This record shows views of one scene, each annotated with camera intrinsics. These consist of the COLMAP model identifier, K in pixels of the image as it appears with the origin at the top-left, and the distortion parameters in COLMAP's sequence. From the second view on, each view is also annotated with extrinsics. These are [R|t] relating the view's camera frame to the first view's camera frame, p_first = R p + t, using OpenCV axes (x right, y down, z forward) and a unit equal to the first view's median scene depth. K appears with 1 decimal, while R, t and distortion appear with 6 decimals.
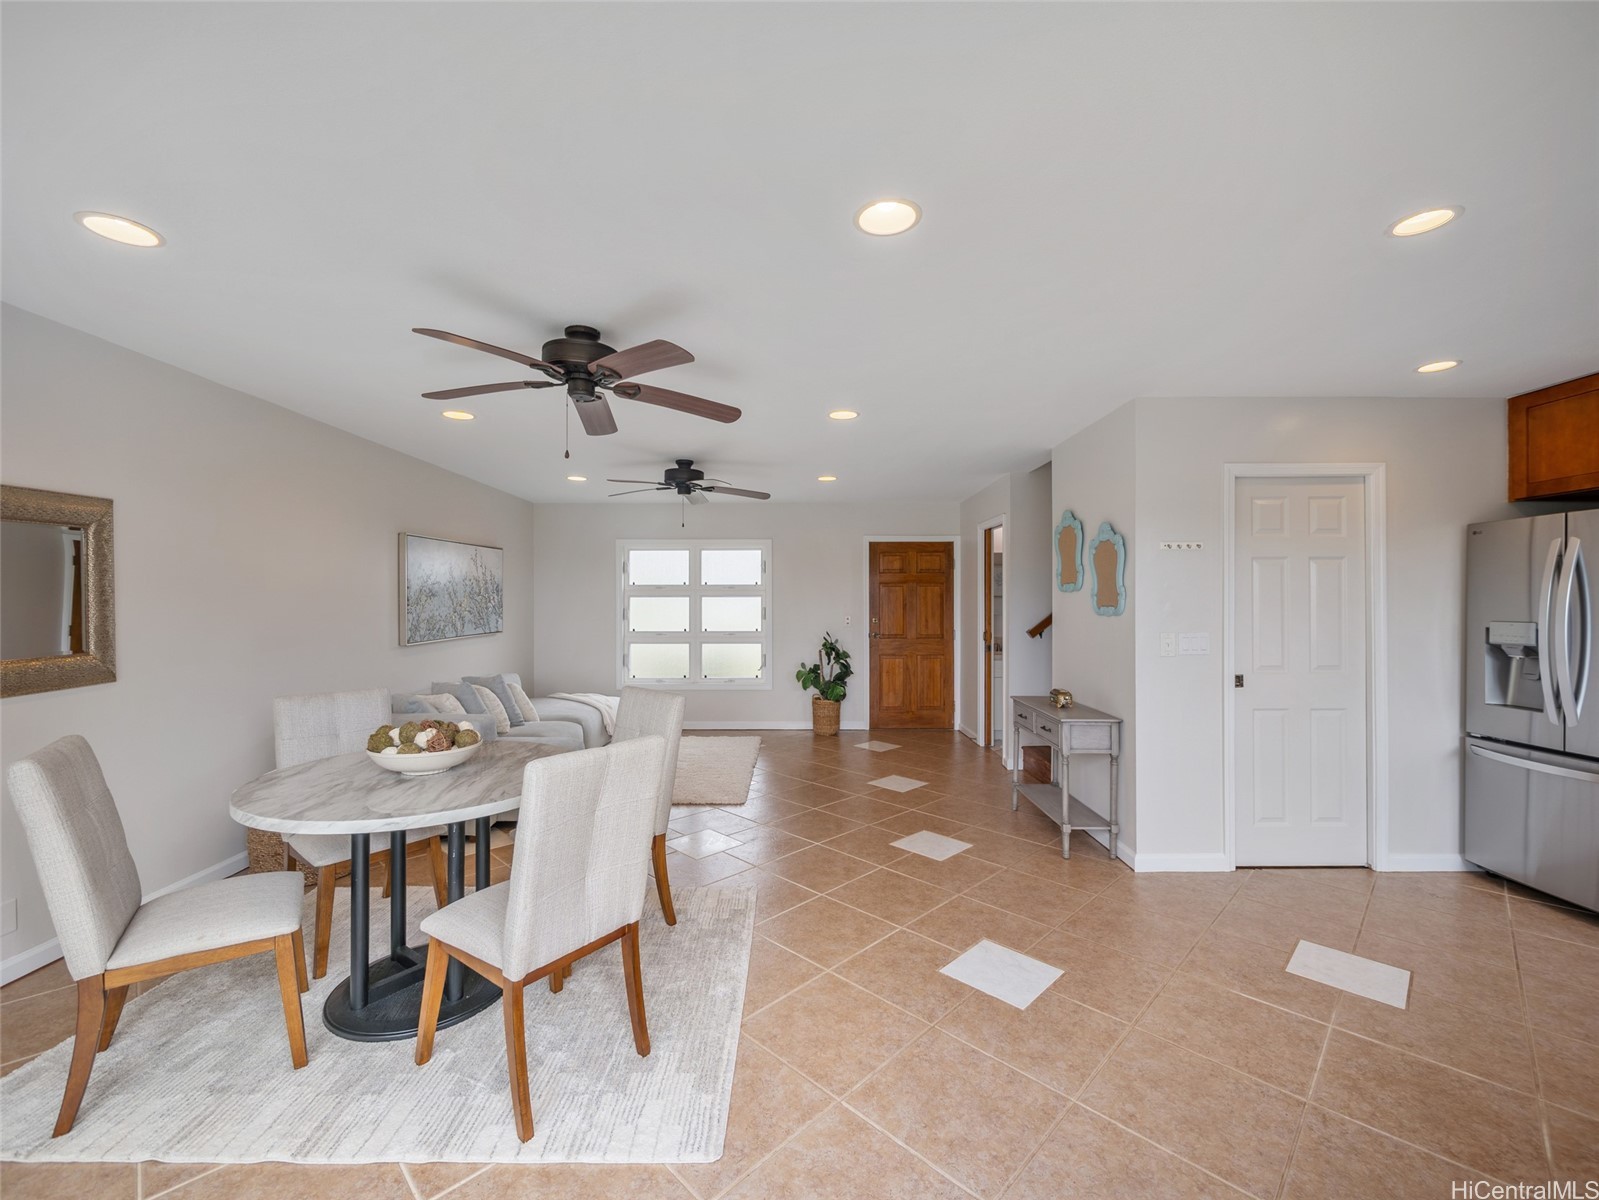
lens RADIAL K [[674.7, 0, 795.1], [0, 674.7, 598.9], [0, 0, 1]] dist [-0.004649, 0.000005]
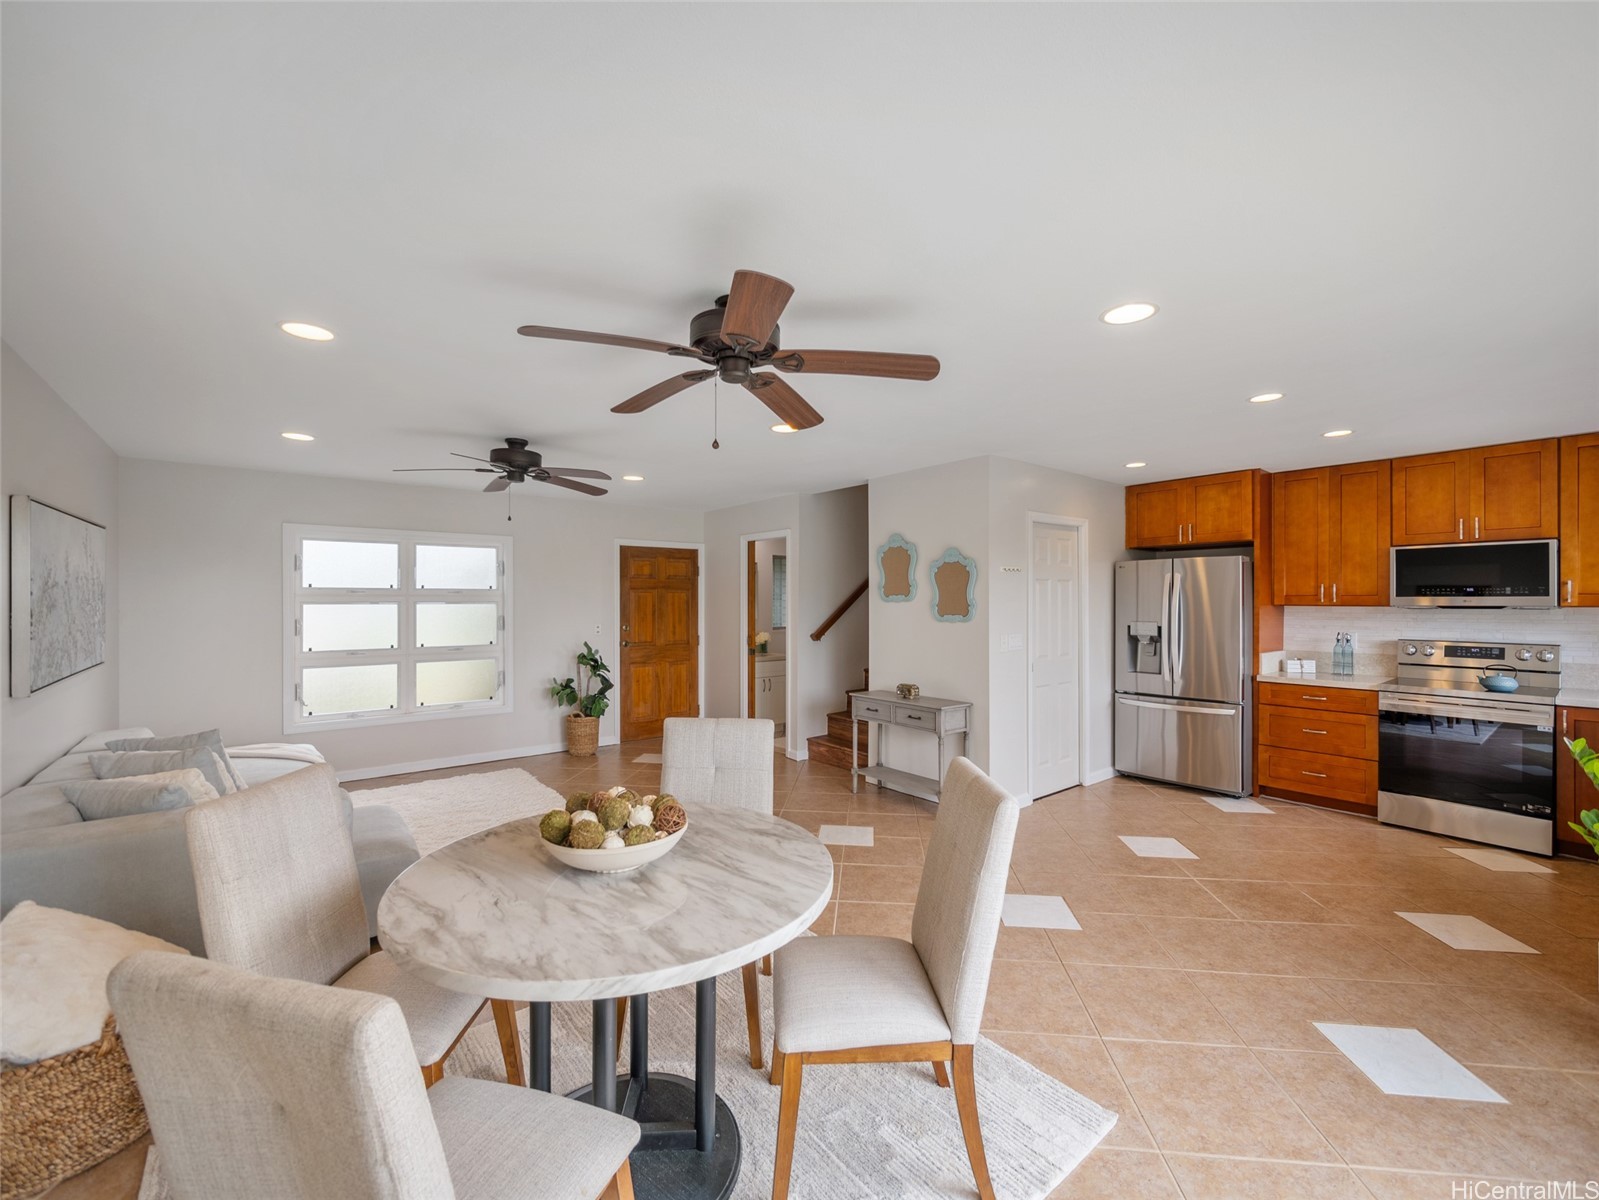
lens RADIAL K [[674.7, 0, 795.1], [0, 674.7, 598.9], [0, 0, 1]] dist [-0.004649, 0.000005]
pose [[0.773016, 0.001714, 0.634384, -0.306569], [-0.001838, 0.999998, -0.000464, -0.009328], [-0.634384, -0.000807, 0.773018, 0.115683]]
